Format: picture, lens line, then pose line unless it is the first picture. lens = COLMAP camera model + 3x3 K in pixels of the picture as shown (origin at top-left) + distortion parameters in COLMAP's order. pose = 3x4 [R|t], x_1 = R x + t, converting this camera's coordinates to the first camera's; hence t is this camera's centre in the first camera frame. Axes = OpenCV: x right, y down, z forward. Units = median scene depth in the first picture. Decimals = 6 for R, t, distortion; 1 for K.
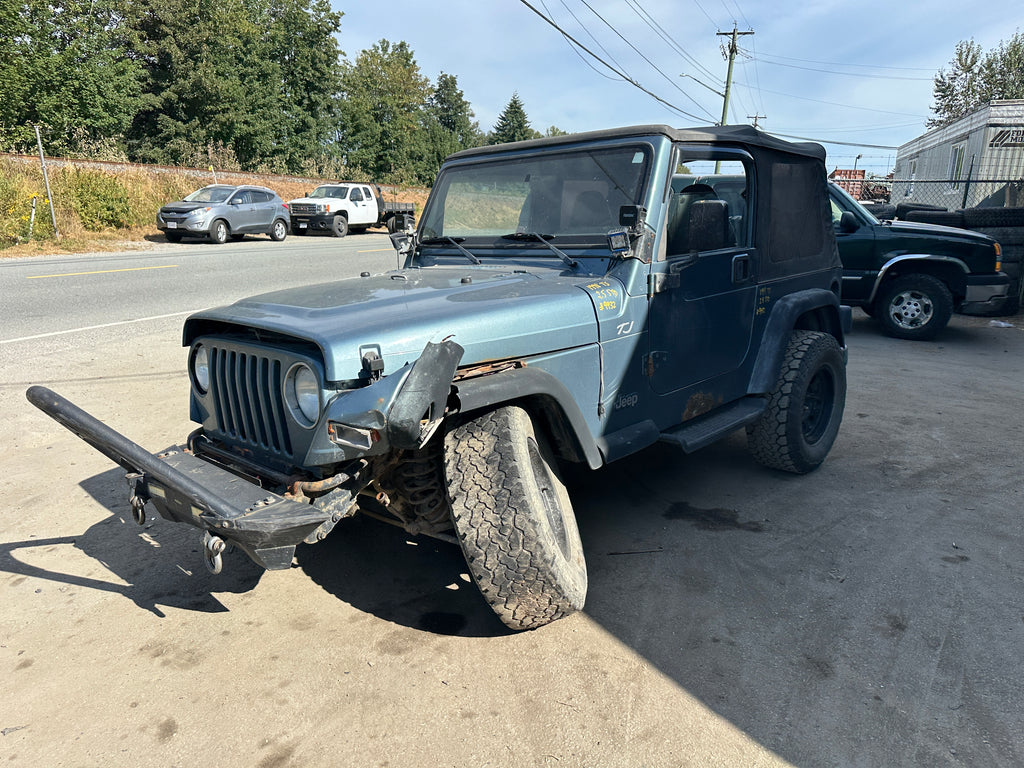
lens RADIAL K [[721.1, 0, 517.5], [0, 721.1, 378.4], [0, 0, 1]] dist [0.030542, -0.041300]
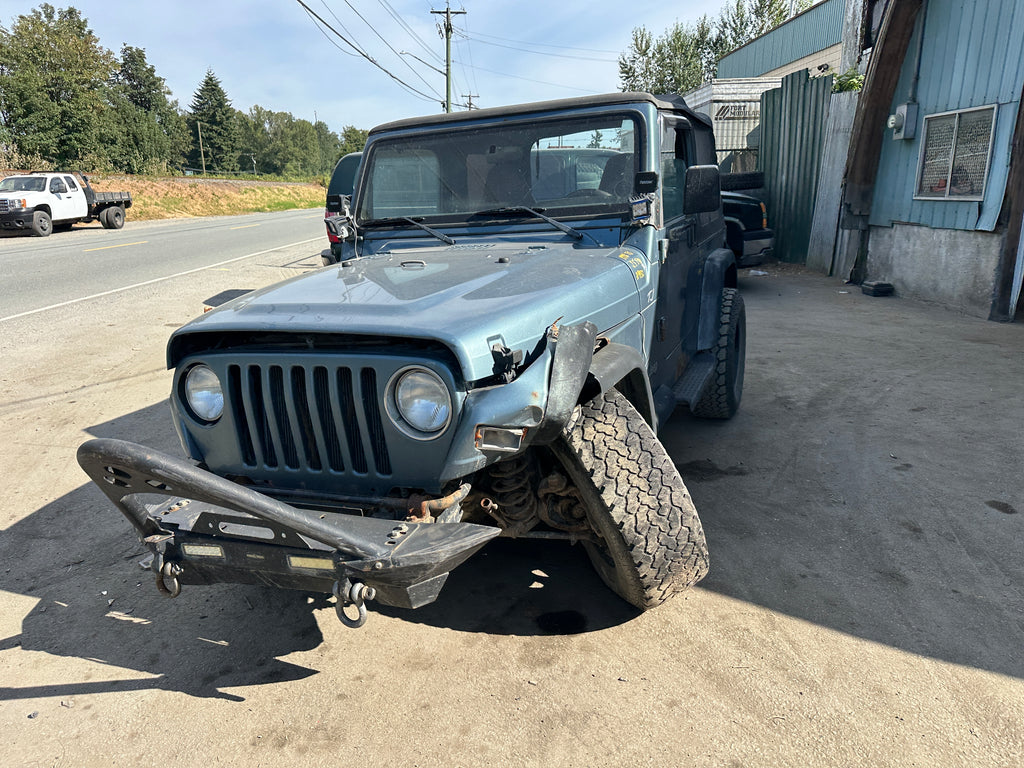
lens RADIAL K [[721.1, 0, 516.5], [0, 721.1, 381.6], [0, 0, 1]] dist [0.030542, -0.041300]
pose [[0.932065, -0.131290, 0.337666, -0.307313], [0.121387, 0.991326, 0.050376, -0.019943], [-0.341351, -0.005966, 0.939917, 0.096684]]
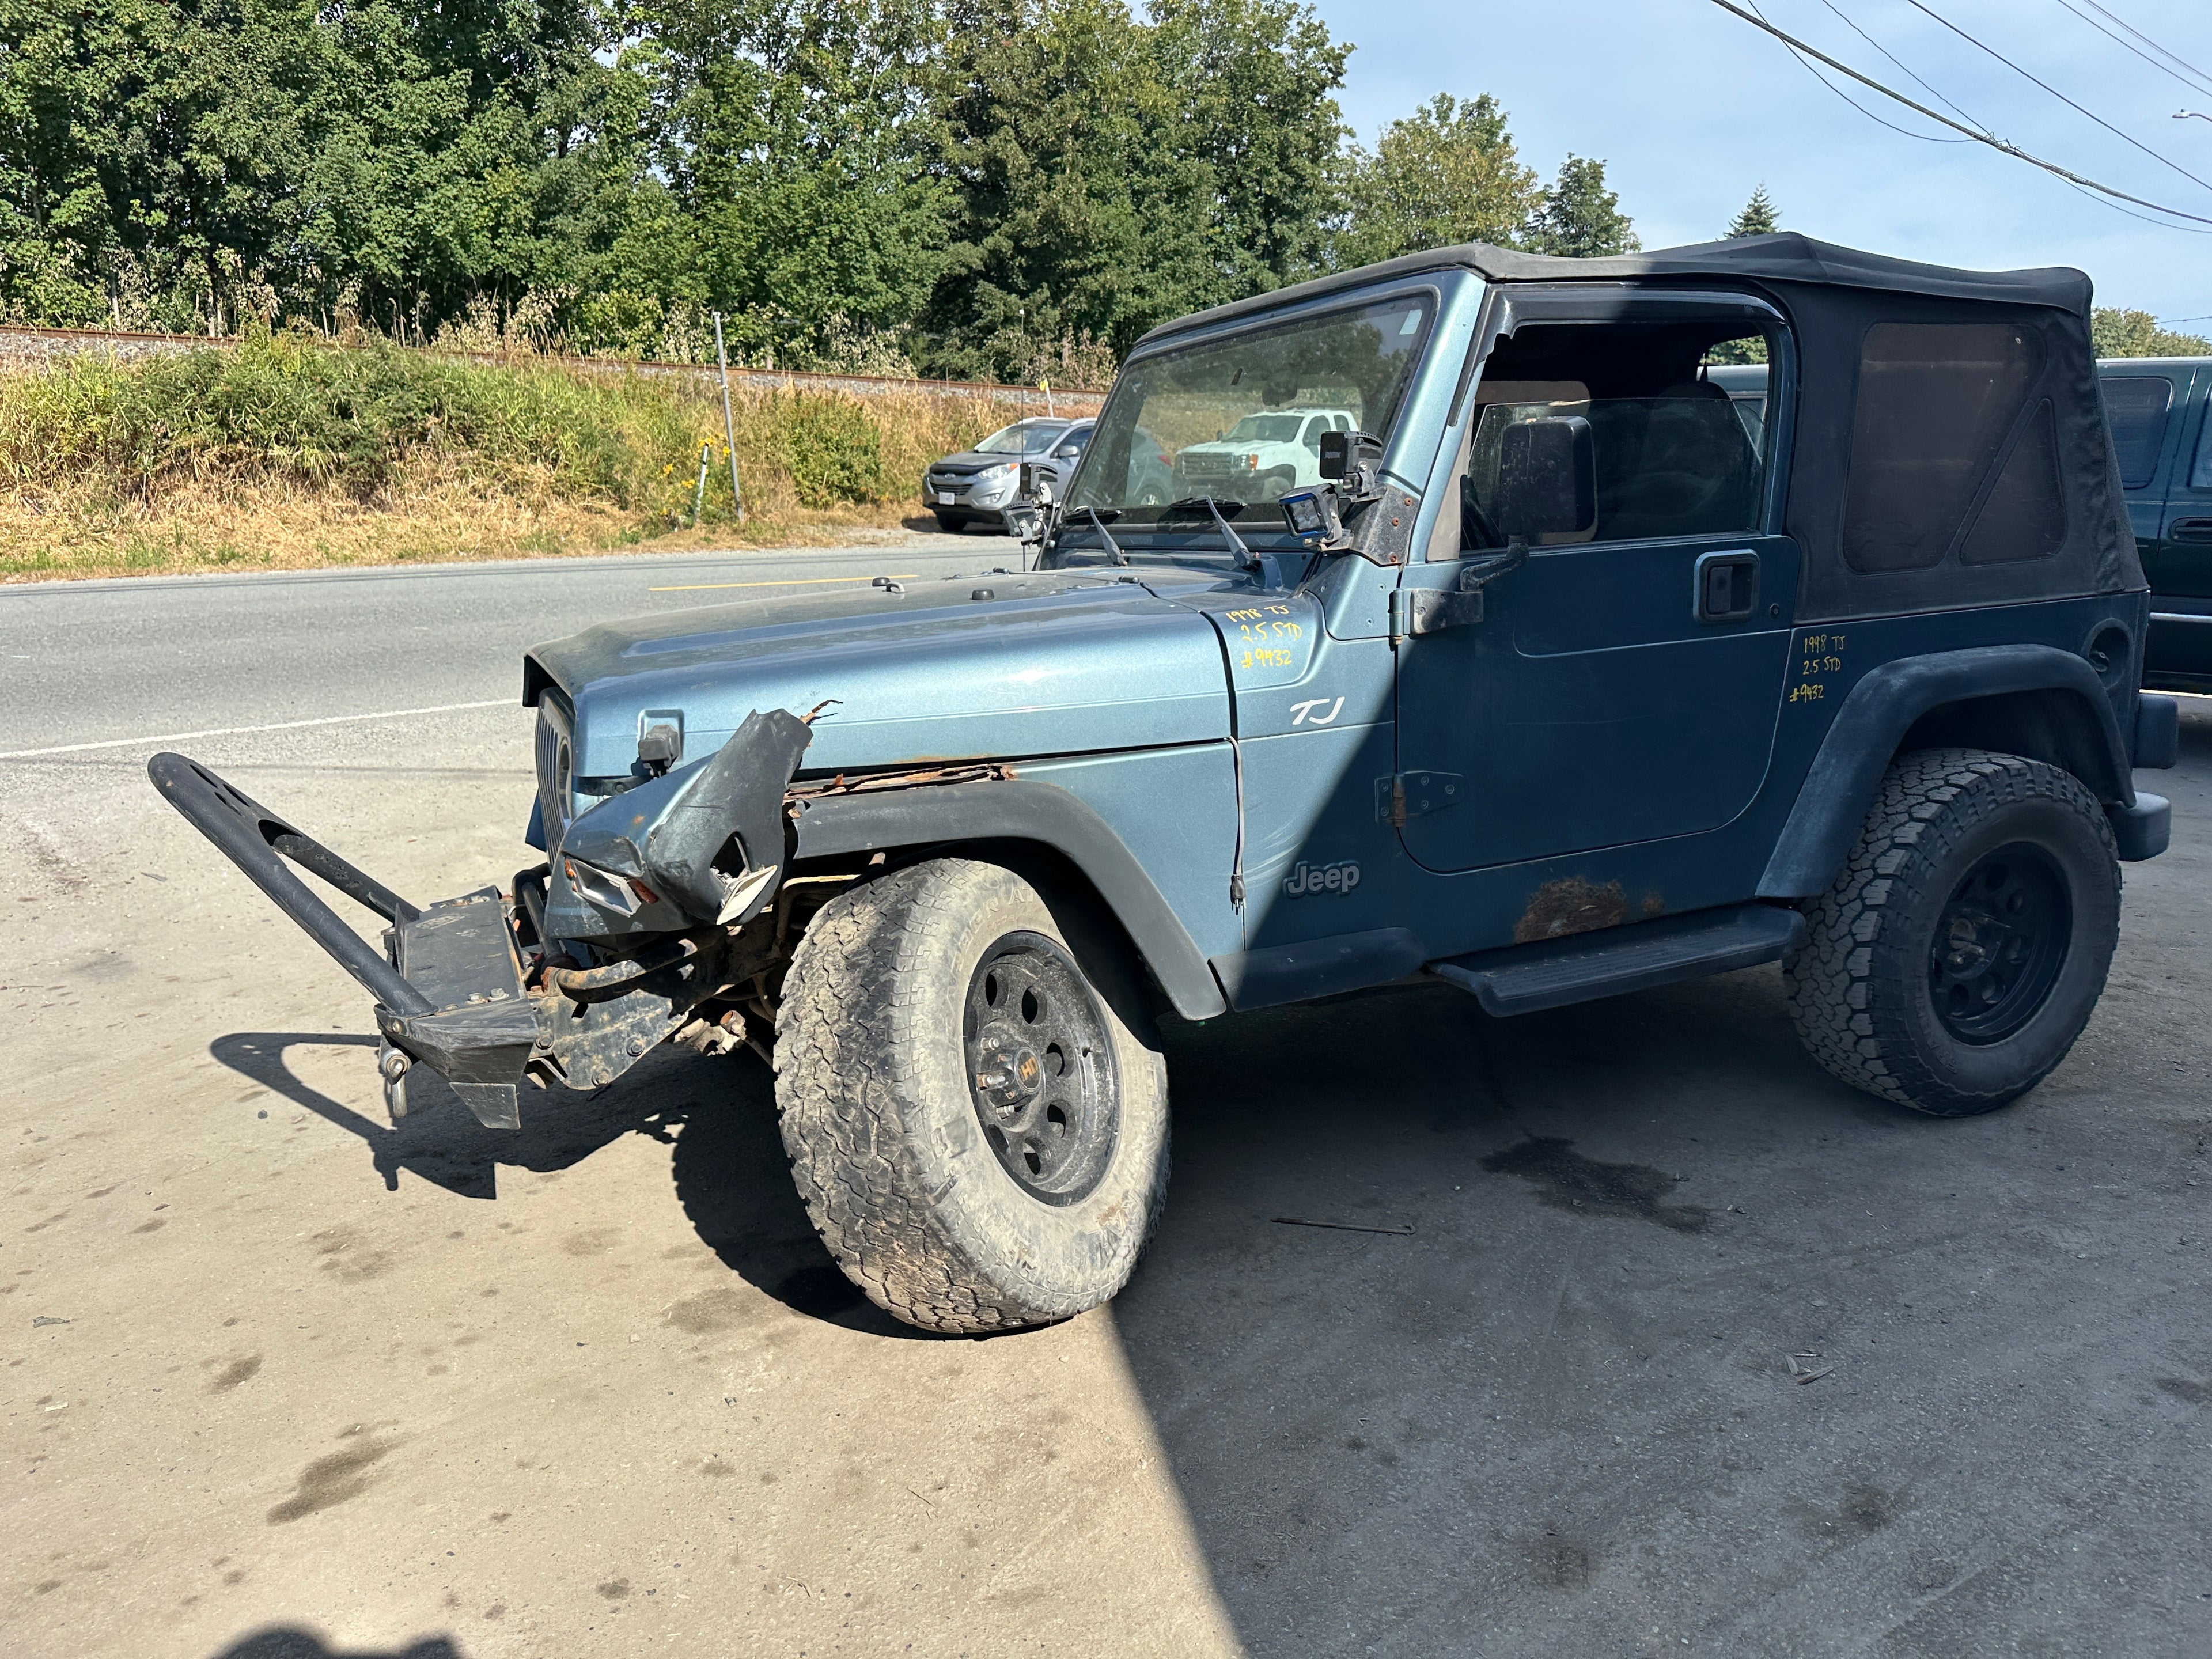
lens RADIAL K [[1557.7, 0, 1119.5], [0, 1557.7, 827.8], [0, 0, 1]] dist [0.030542, -0.041300]
pose [[0.931161, 0.074483, -0.356920, 0.308753], [-0.074595, 0.997123, 0.013474, -0.002365], [0.356896, 0.014078, 0.934038, 0.057536]]
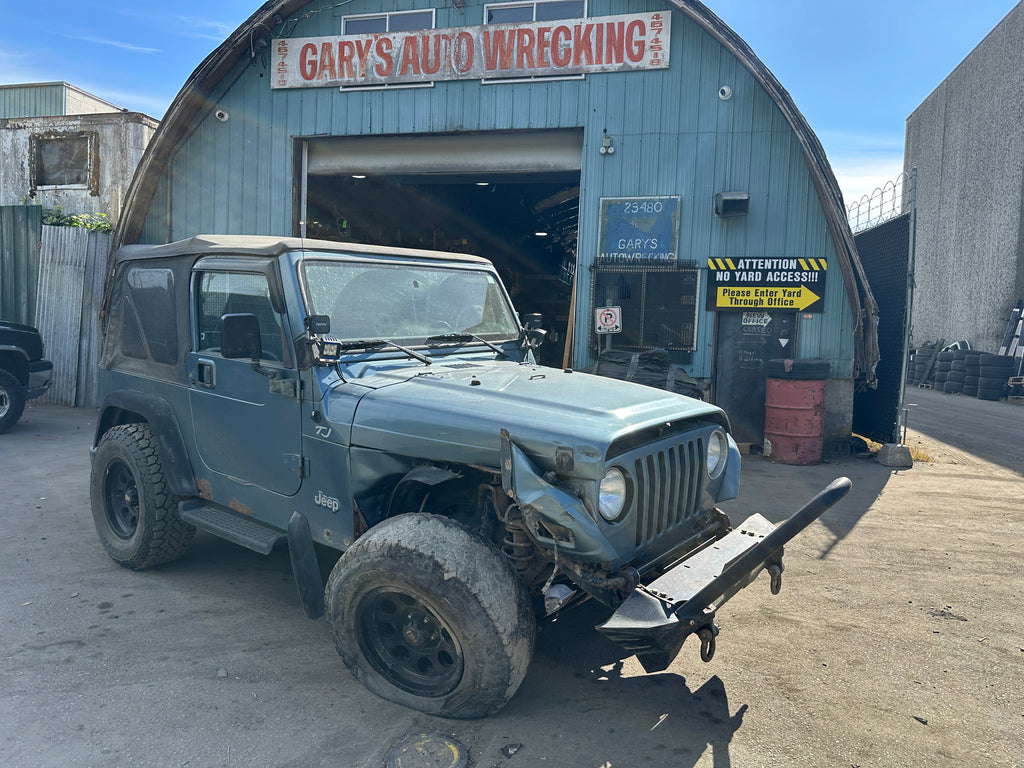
lens RADIAL K [[721.1, 0, 510.8], [0, 721.1, 373.4], [0, 0, 1]] dist [0.030542, -0.041300]
pose [[-0.091163, -0.081491, 0.992496, -1.034162], [0.194863, 0.975919, 0.098029, -0.215897], [-0.976585, 0.202338, -0.073088, 0.933680]]
